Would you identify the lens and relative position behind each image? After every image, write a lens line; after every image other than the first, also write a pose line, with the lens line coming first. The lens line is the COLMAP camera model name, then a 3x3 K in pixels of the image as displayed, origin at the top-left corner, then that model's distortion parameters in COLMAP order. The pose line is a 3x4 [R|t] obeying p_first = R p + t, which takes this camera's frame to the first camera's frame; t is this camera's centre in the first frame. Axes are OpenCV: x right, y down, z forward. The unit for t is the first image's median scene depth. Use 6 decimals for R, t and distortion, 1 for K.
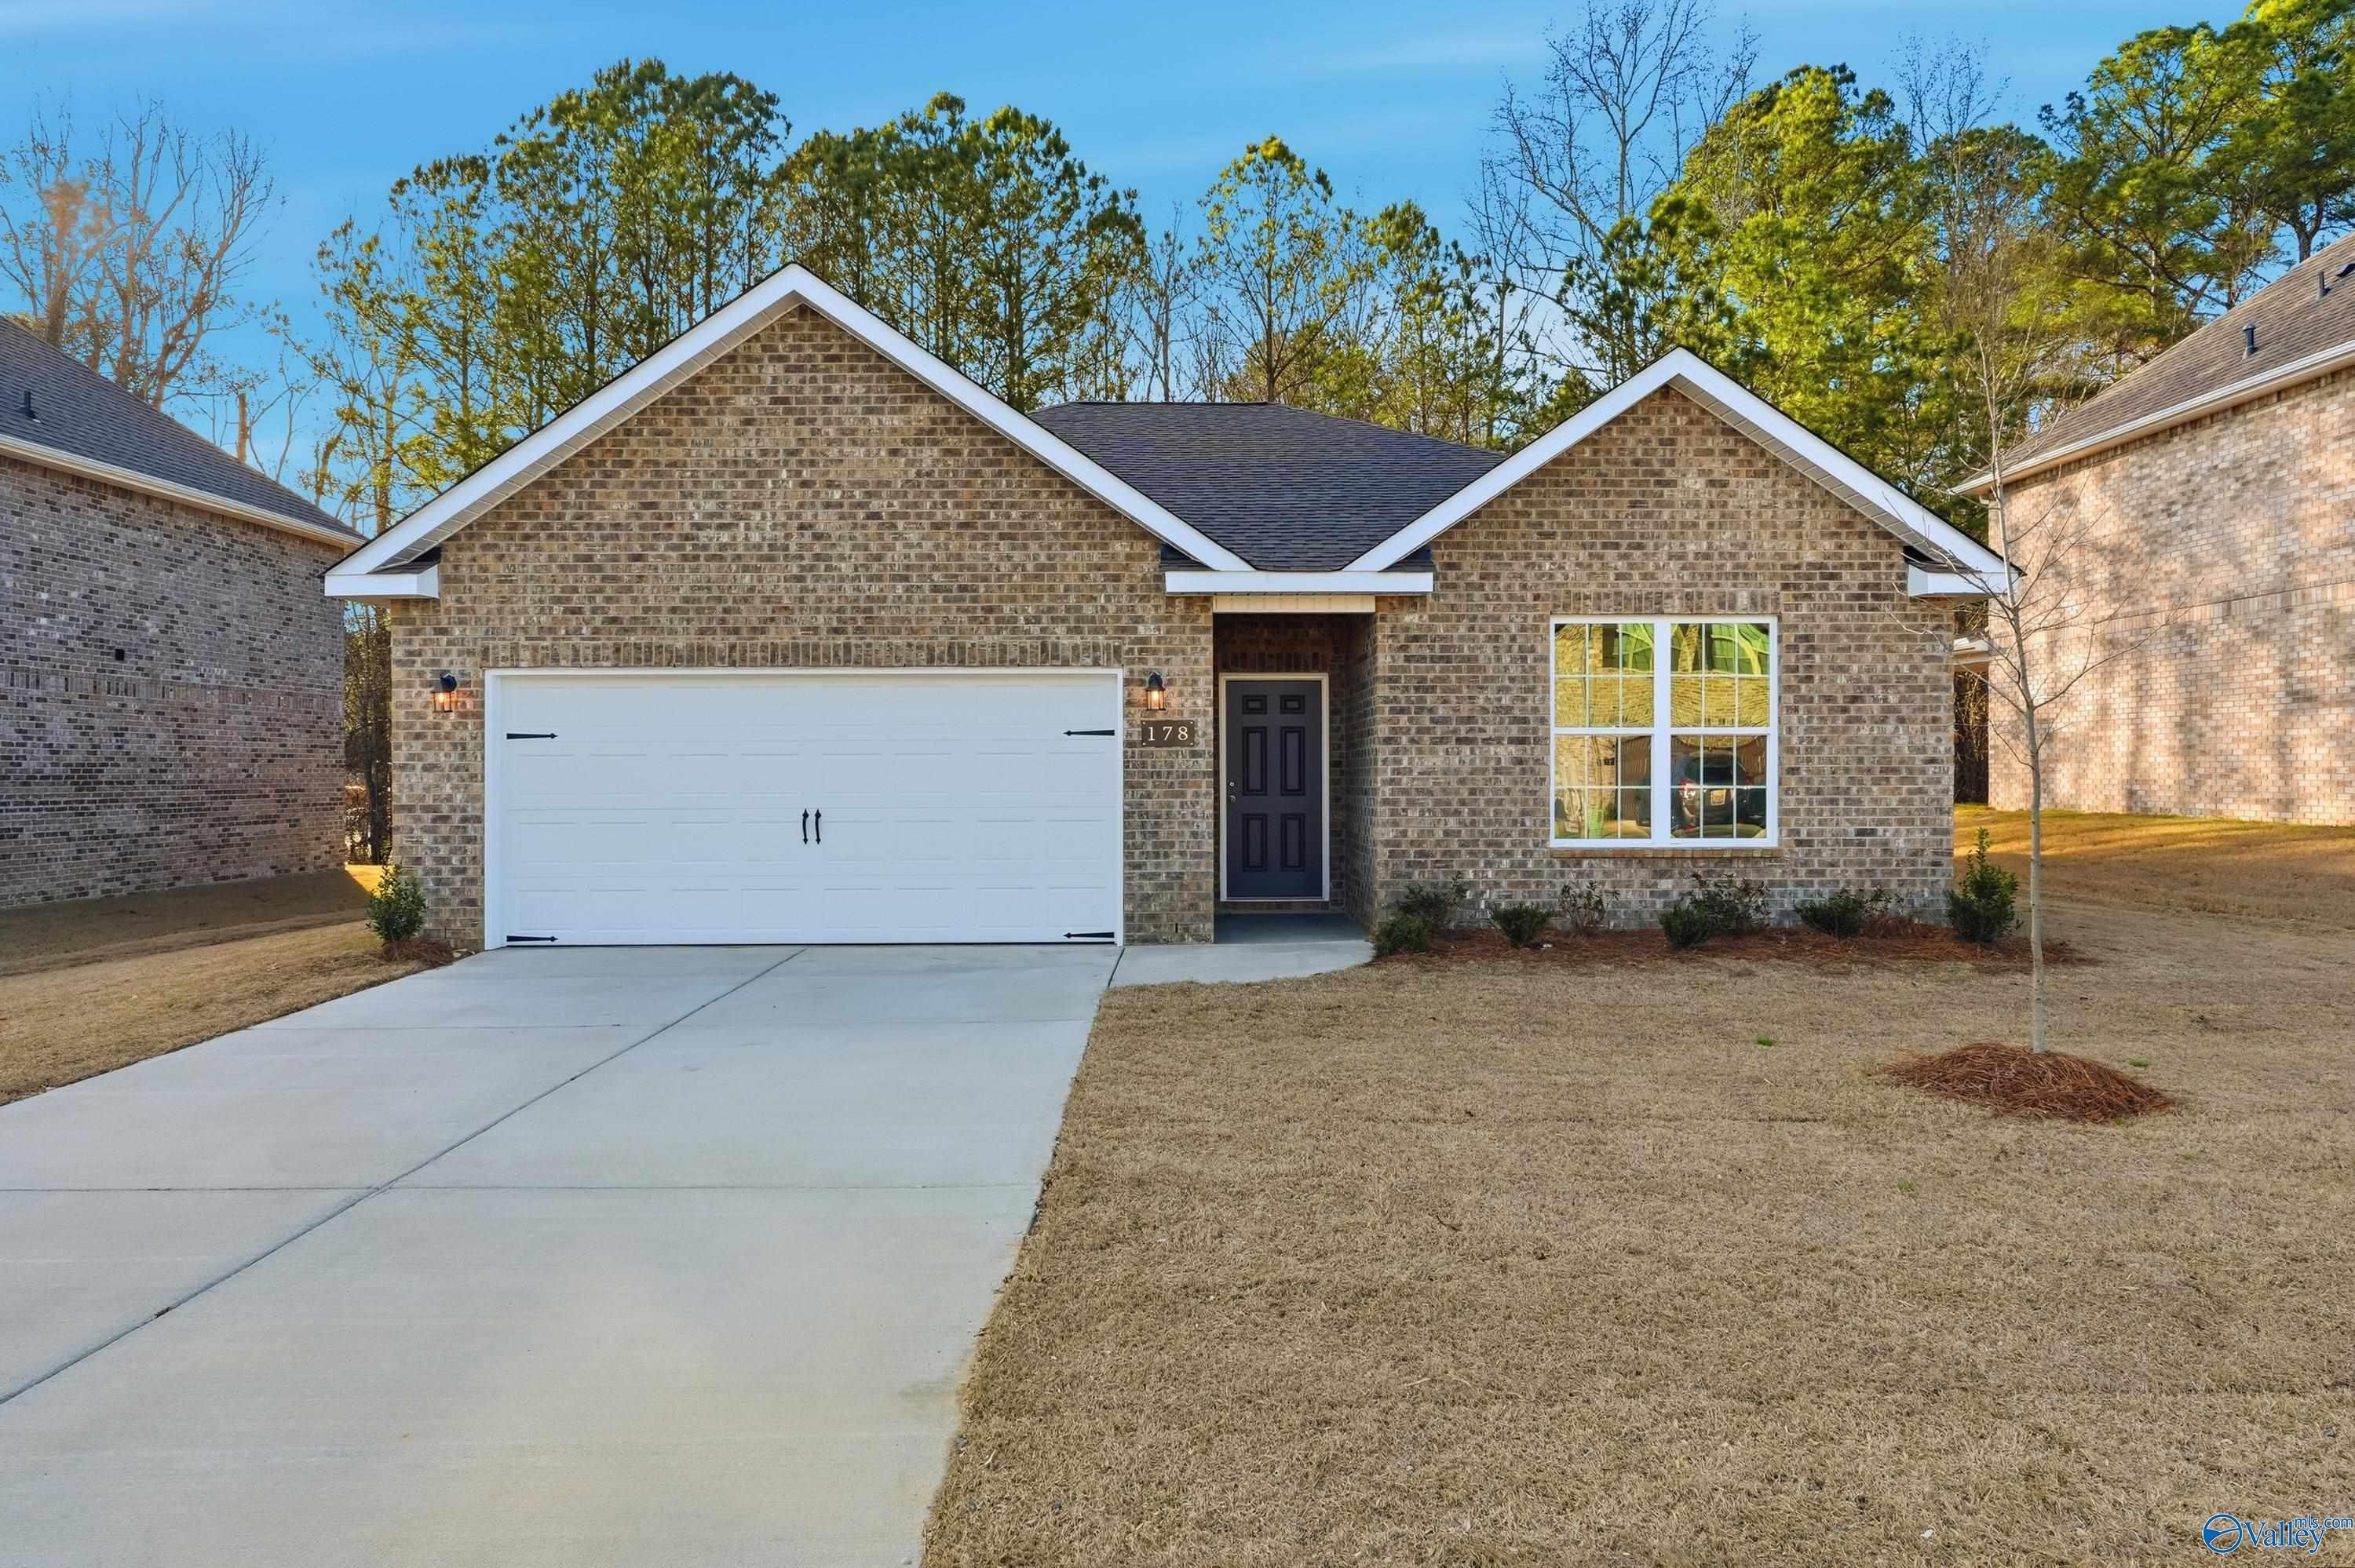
lens RADIAL K [[1391.9, 0, 1177.3], [0, 1391.9, 767.9], [0, 0, 1]] dist [-0.000296, -0.003179]
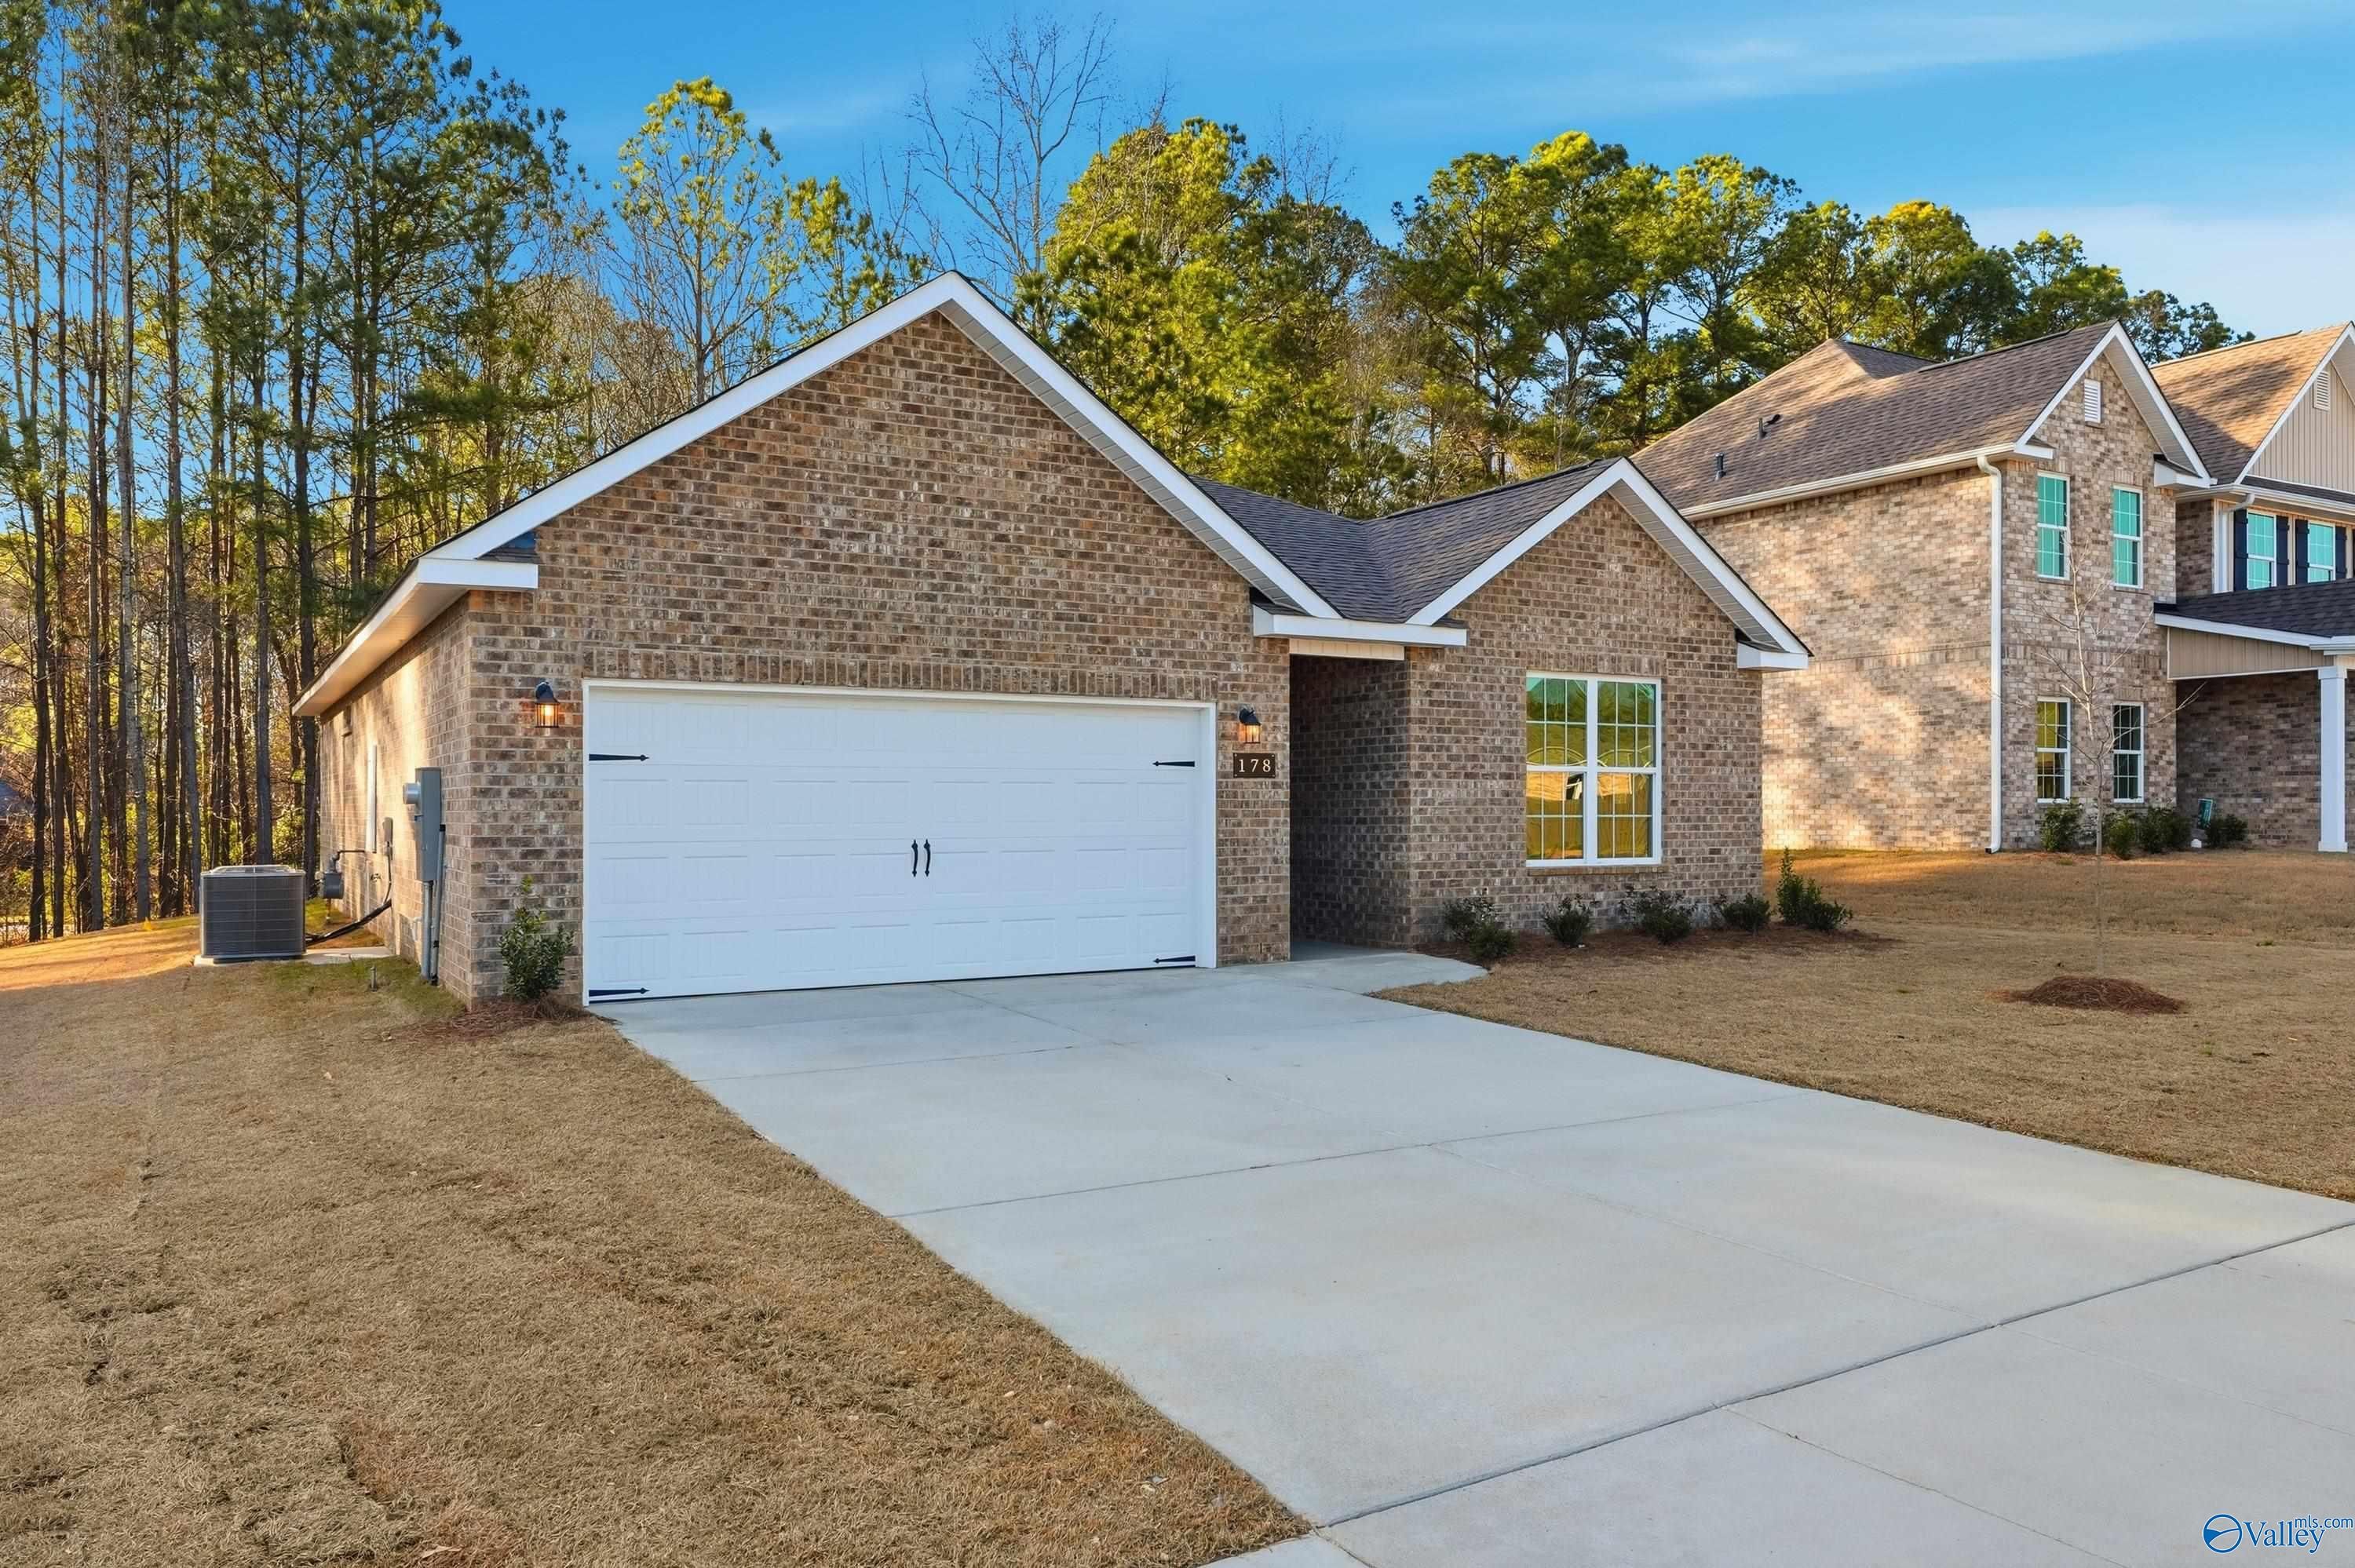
lens RADIAL K [[1589.3, 0, 1177.1], [0, 1589.3, 801.5], [0, 0, 1]] dist [-0.004745, 0.001263]
pose [[0.874537, 0.004010, 0.484942, -0.647395], [-0.001638, 0.999985, -0.005315, 0.009329], [-0.484956, 0.003854, 0.874530, -0.033099]]
